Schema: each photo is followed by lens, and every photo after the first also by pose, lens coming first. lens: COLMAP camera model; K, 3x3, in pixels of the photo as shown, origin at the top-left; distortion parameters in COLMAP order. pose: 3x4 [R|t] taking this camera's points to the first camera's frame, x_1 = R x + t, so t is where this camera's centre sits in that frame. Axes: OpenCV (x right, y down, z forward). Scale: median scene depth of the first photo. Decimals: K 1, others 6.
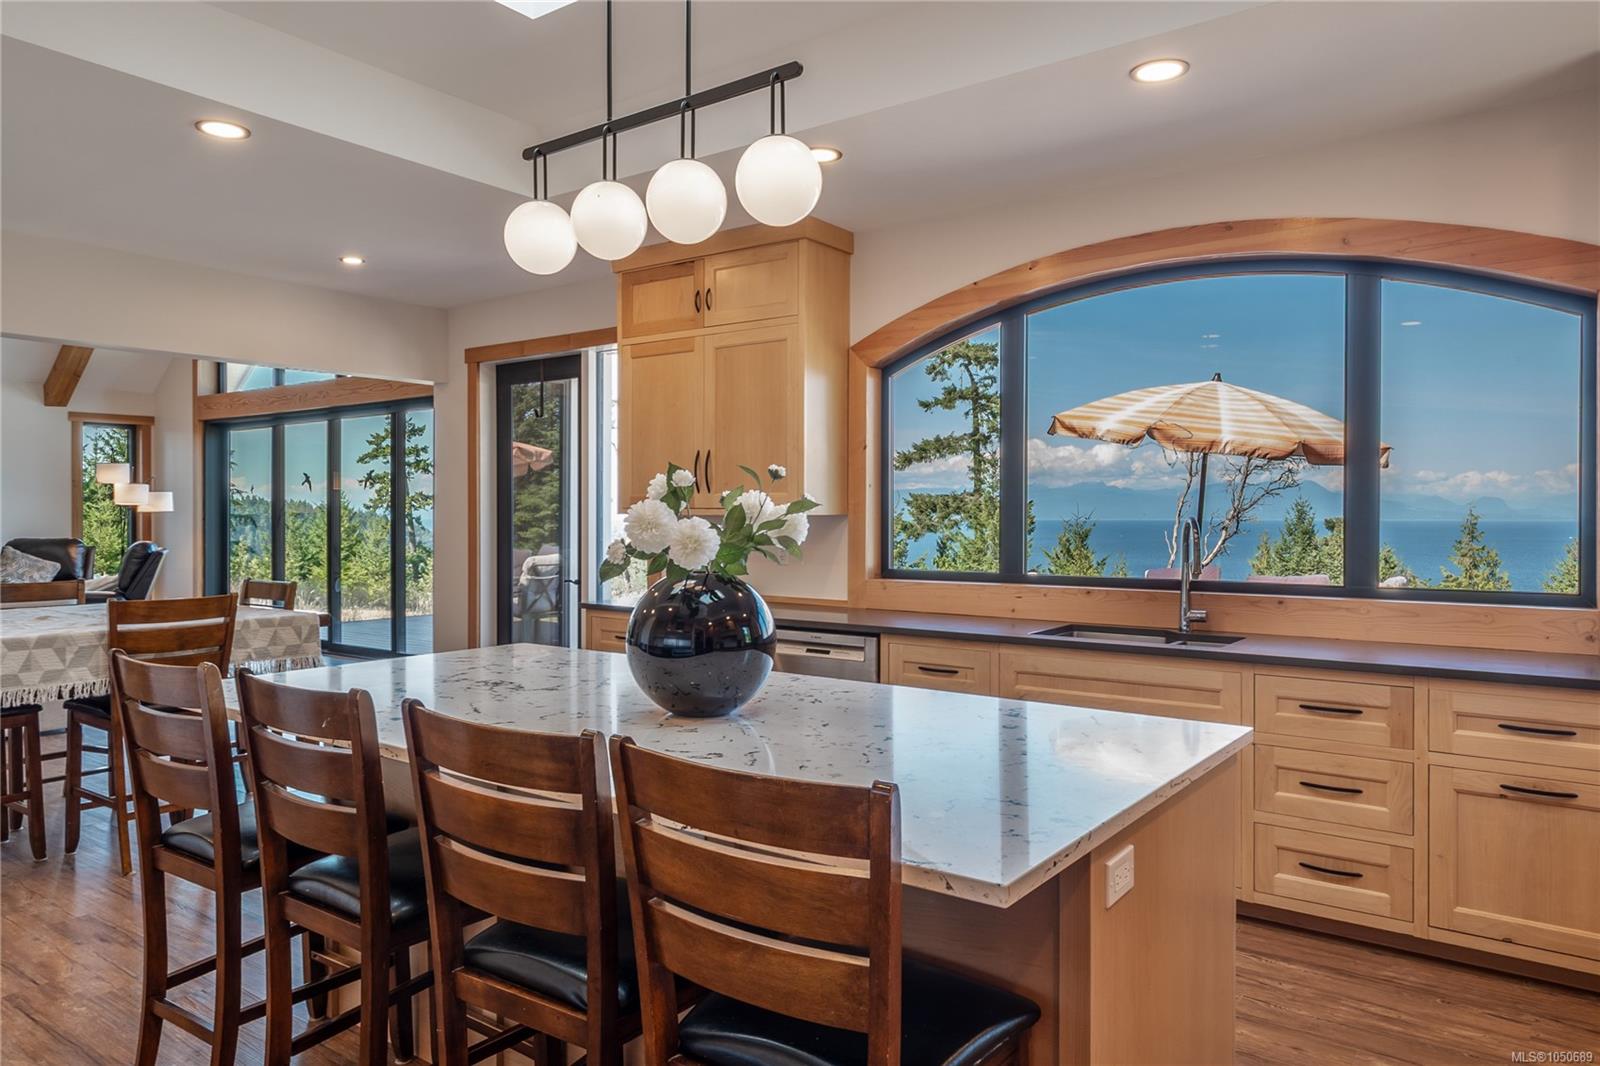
lens RADIAL K [[1055.2, 0, 805.6], [0, 1055.2, 523.7], [0, 0, 1]] dist [0.005569, -0.000185]
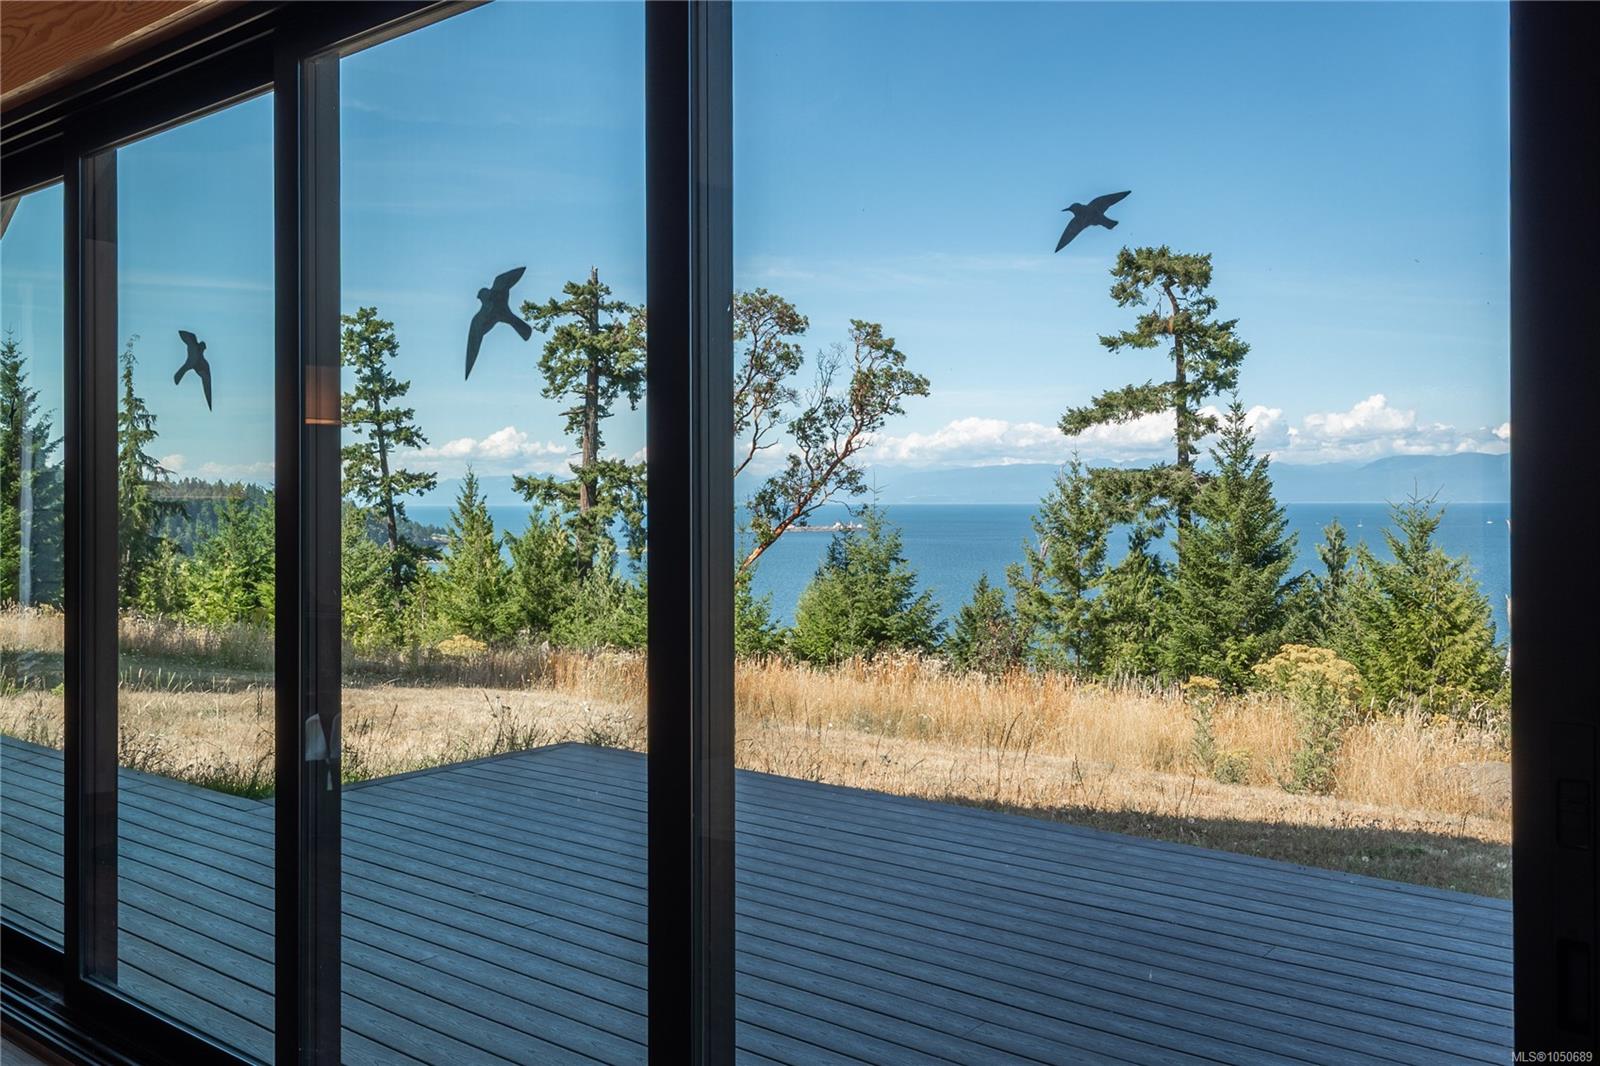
lens RADIAL K [[1320.9, 0, 802.4], [0, 1320.9, 522.0], [0, 0, 1]] dist [0.008687, 0.000758]
pose [[0.998743, -0.003584, -0.049999, -0.049328], [0.004027, 0.999954, 0.008745, -0.000940], [0.049965, -0.008936, 0.998711, 0.109266]]
